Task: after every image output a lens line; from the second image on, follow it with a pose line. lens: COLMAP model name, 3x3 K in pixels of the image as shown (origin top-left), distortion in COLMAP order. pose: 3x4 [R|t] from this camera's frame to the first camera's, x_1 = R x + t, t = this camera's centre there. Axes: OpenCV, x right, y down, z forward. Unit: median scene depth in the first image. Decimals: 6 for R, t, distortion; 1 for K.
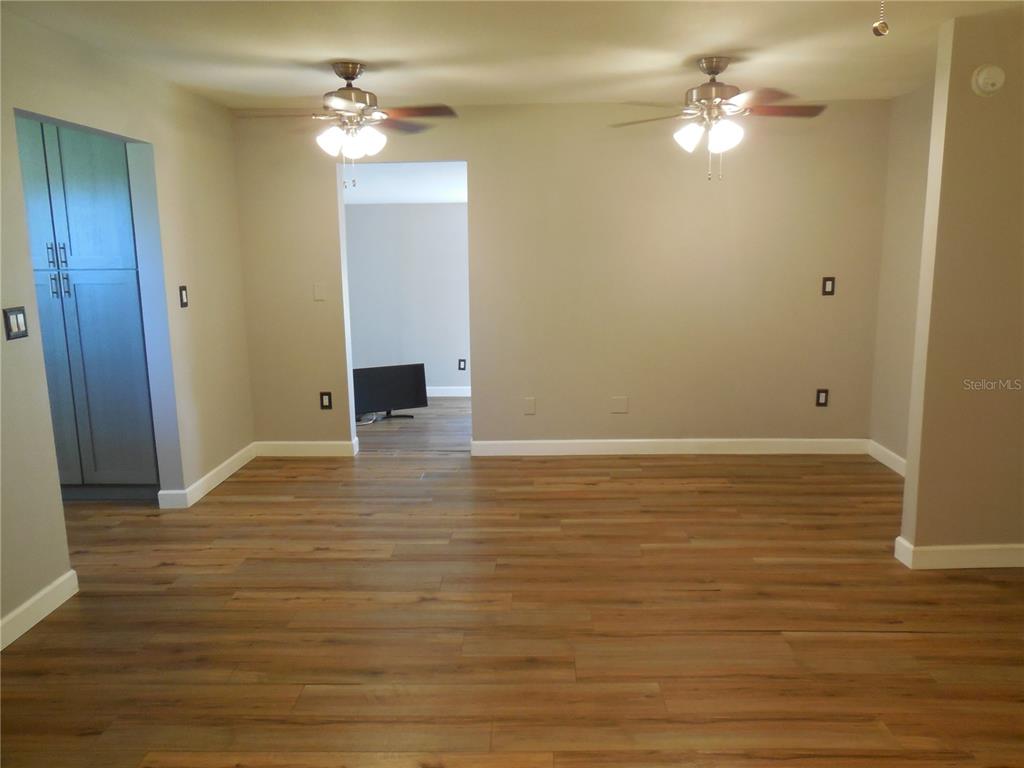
lens RADIAL K [[766.9, 0, 512.0], [0, 766.9, 384.0], [0, 0, 1]] dist [-0.005447, -0.001030]
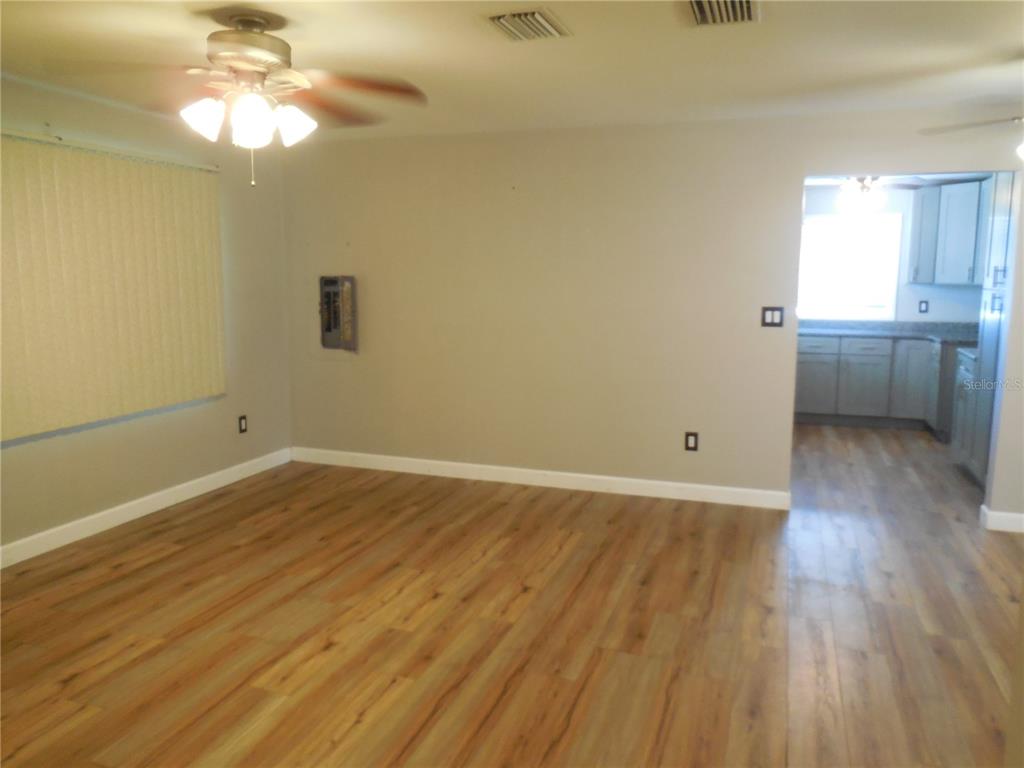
lens RADIAL K [[786.2, 0, 512.0], [0, 786.2, 384.0], [0, 0, 1]] dist [0.007737, 0.006863]
pose [[-0.301688, 0.146438, -0.942094, 1.031867], [-0.170742, 0.963861, 0.204498, -0.177839], [0.937993, 0.222550, -0.265782, 0.985369]]
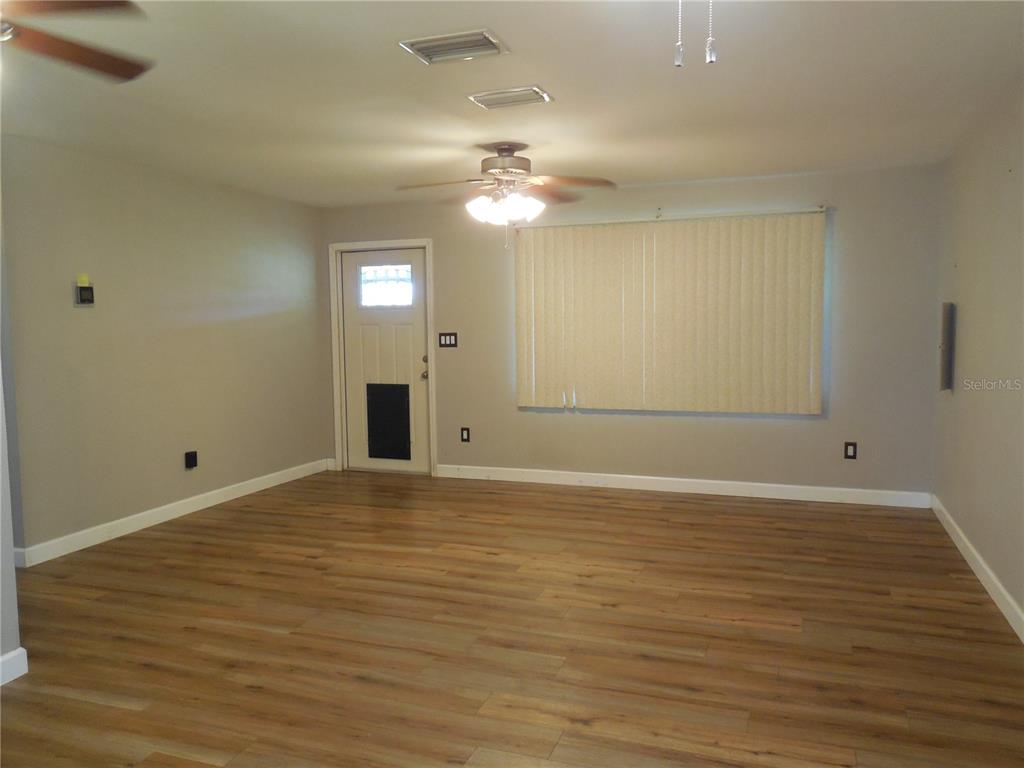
lens RADIAL K [[766.9, 0, 512.0], [0, 766.9, 384.0], [0, 0, 1]] dist [-0.005447, -0.001030]
pose [[-0.945937, 0.002826, 0.324337, -0.333552], [0.087393, 0.965201, 0.246475, -0.286311], [-0.312354, 0.261495, -0.913266, 1.836800]]
